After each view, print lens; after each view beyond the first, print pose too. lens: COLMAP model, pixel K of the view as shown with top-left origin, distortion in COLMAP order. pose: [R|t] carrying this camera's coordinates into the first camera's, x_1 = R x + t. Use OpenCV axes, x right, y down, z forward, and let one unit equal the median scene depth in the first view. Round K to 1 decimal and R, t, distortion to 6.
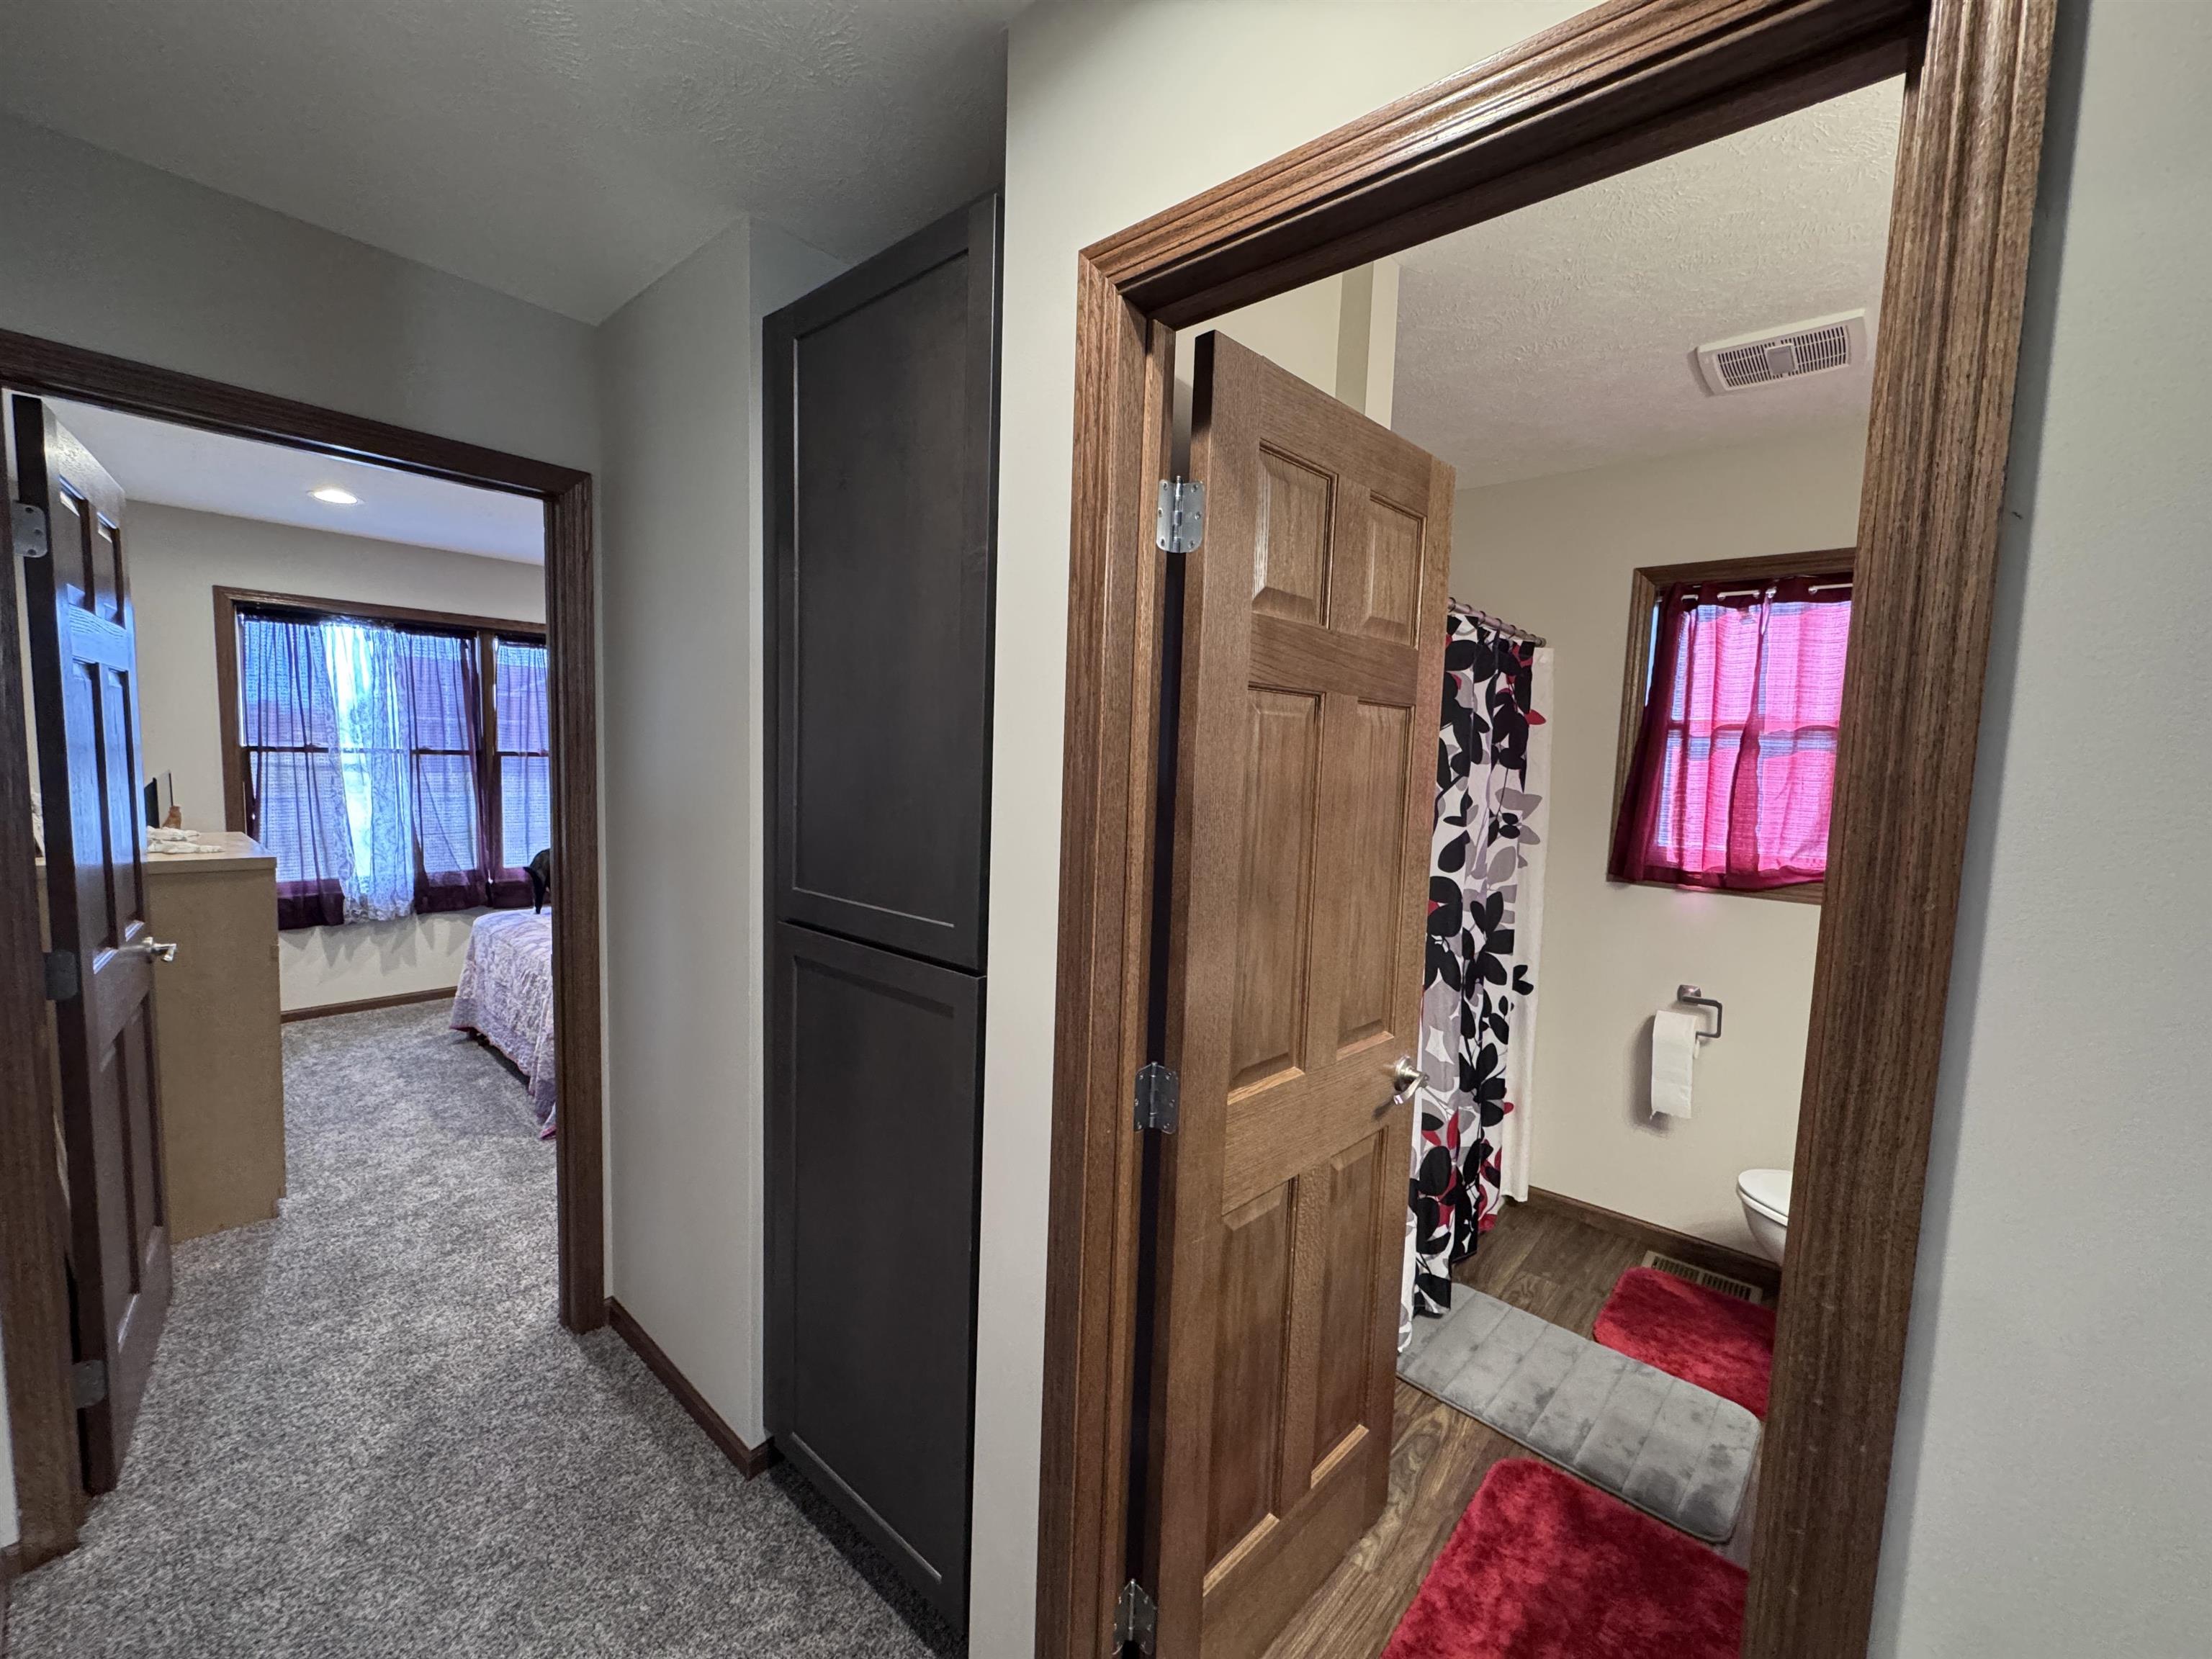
lens RADIAL K [[880.9, 0, 1106.0], [0, 880.9, 829.3], [0, 0, 1]] dist [-0.003132, 0.000418]
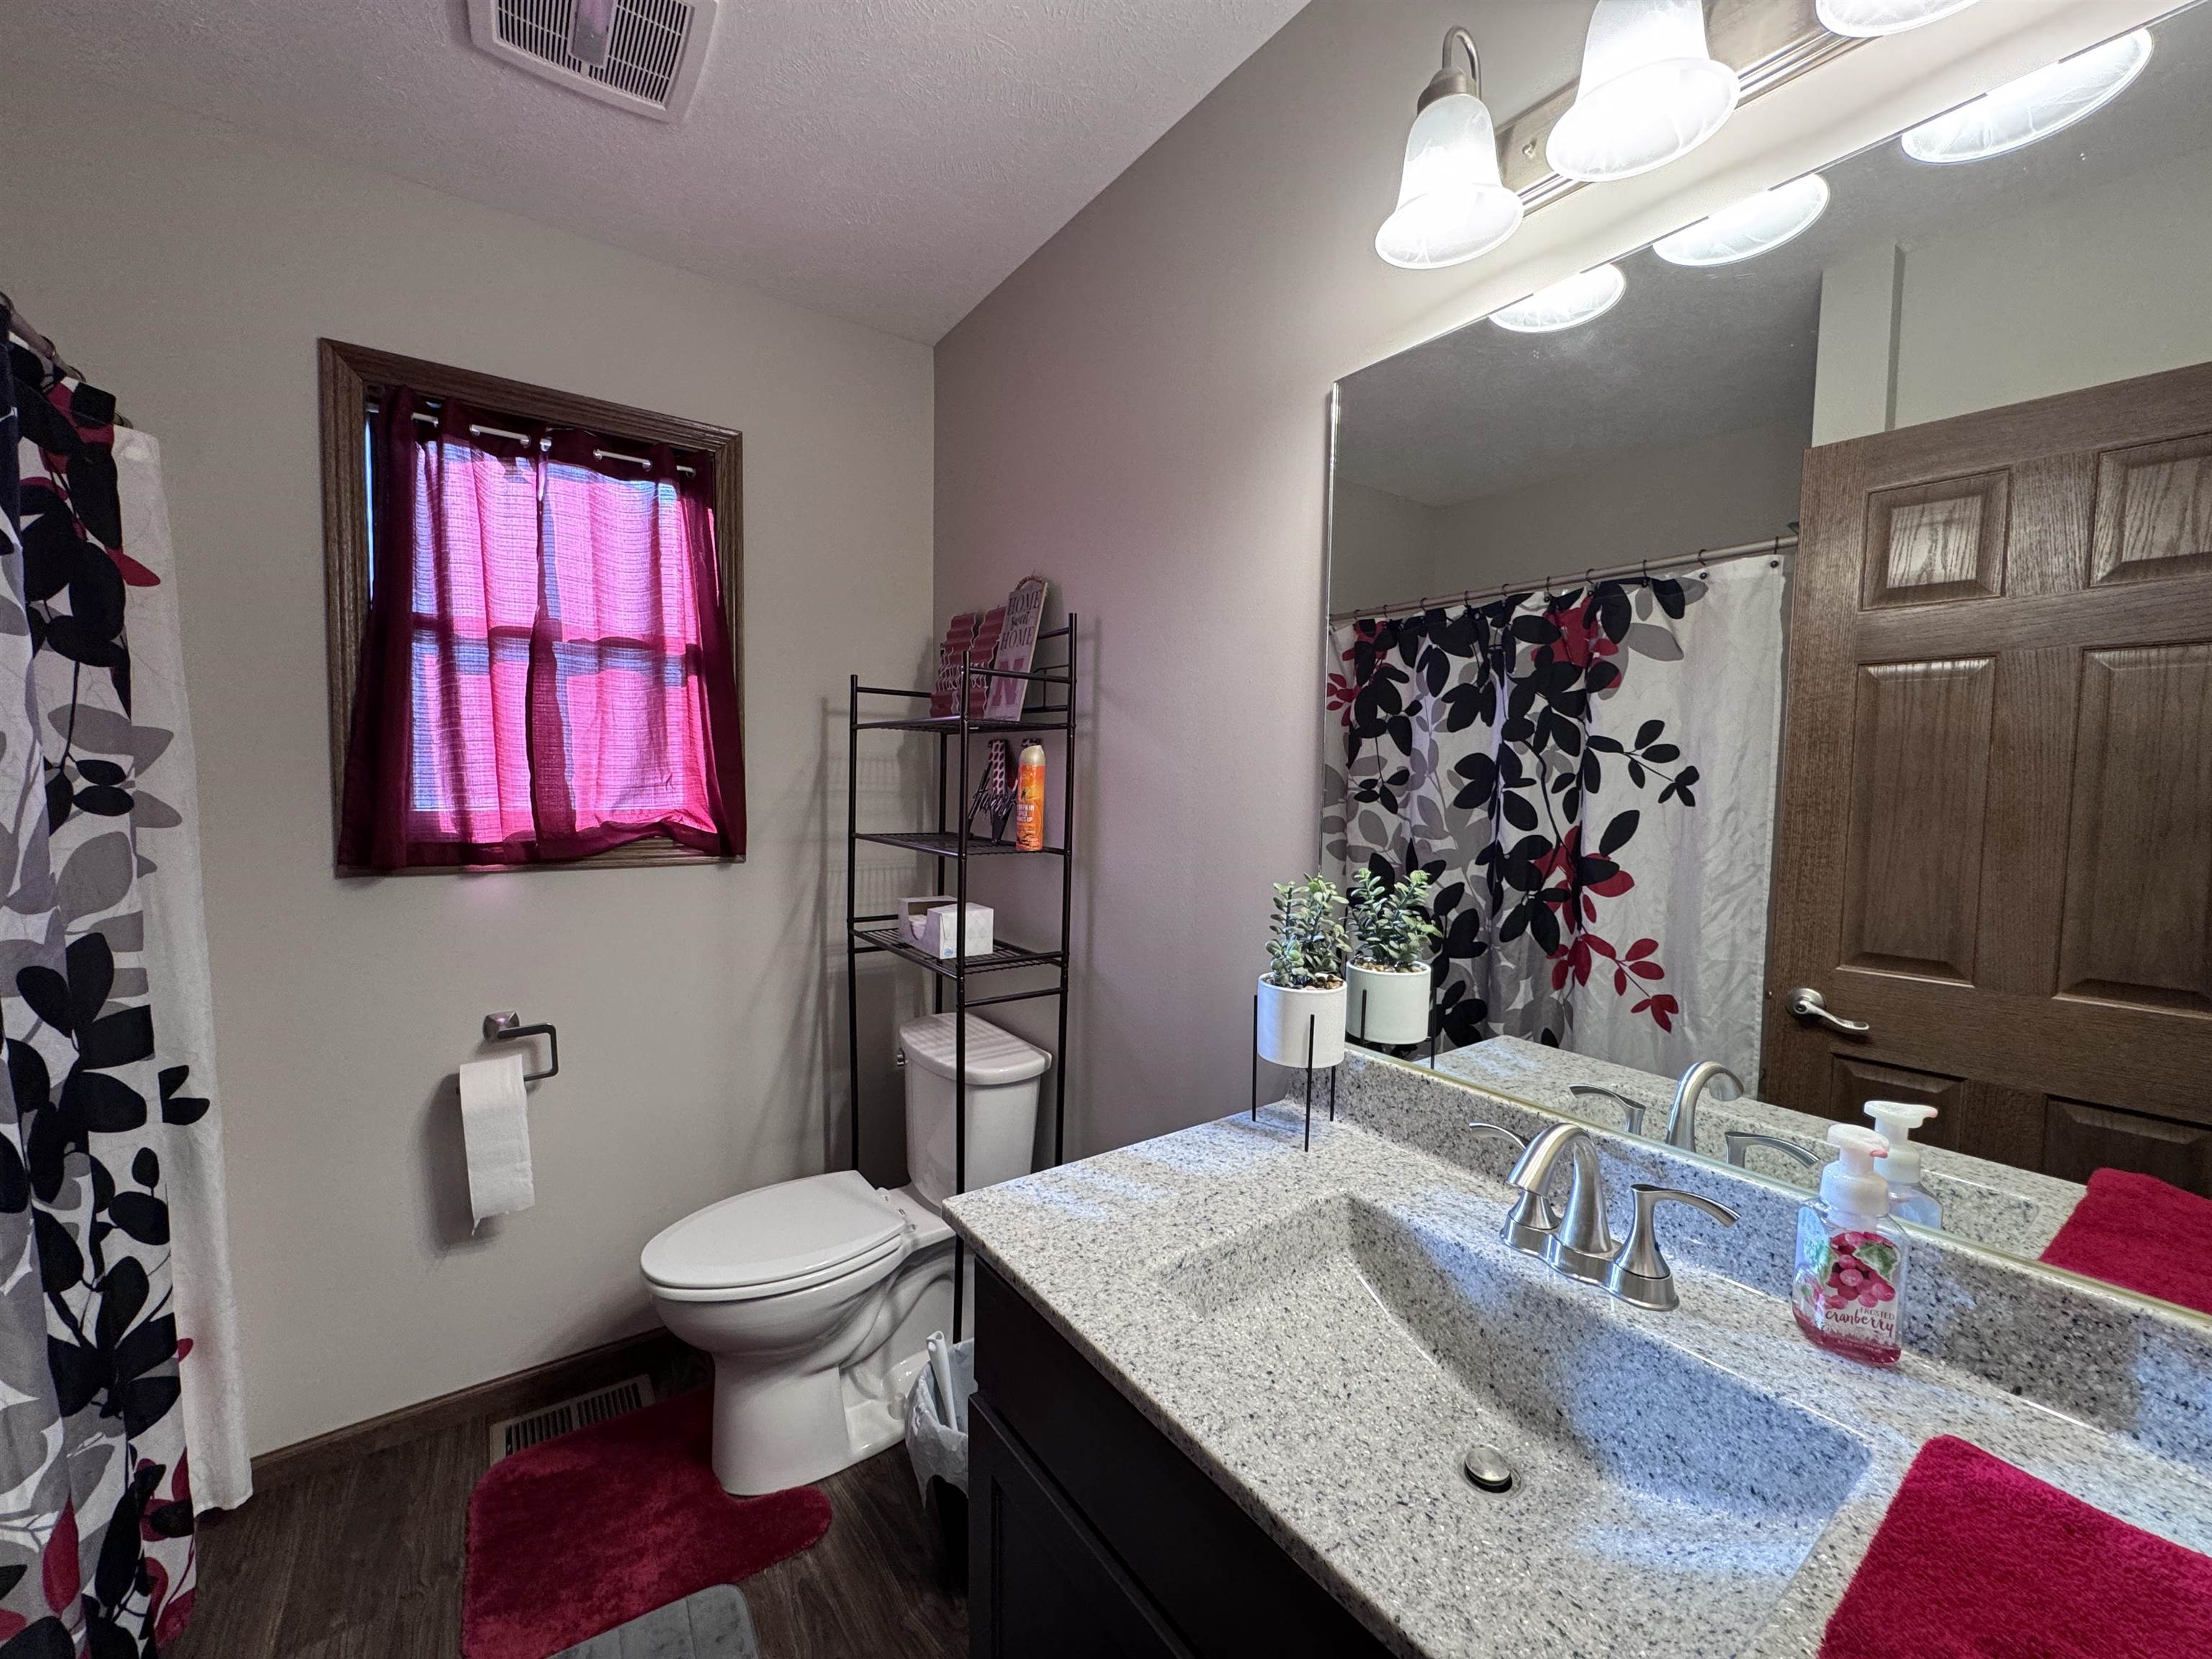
lens RADIAL K [[880.9, 0, 1109.1], [0, 880.9, 830.3], [0, 0, 1]] dist [-0.003132, 0.000418]
pose [[0.239007, -0.089296, 0.966903, 0.137263], [0.077225, 0.994357, 0.072742, 0.025623], [-0.967942, 0.057283, 0.244554, 0.378543]]
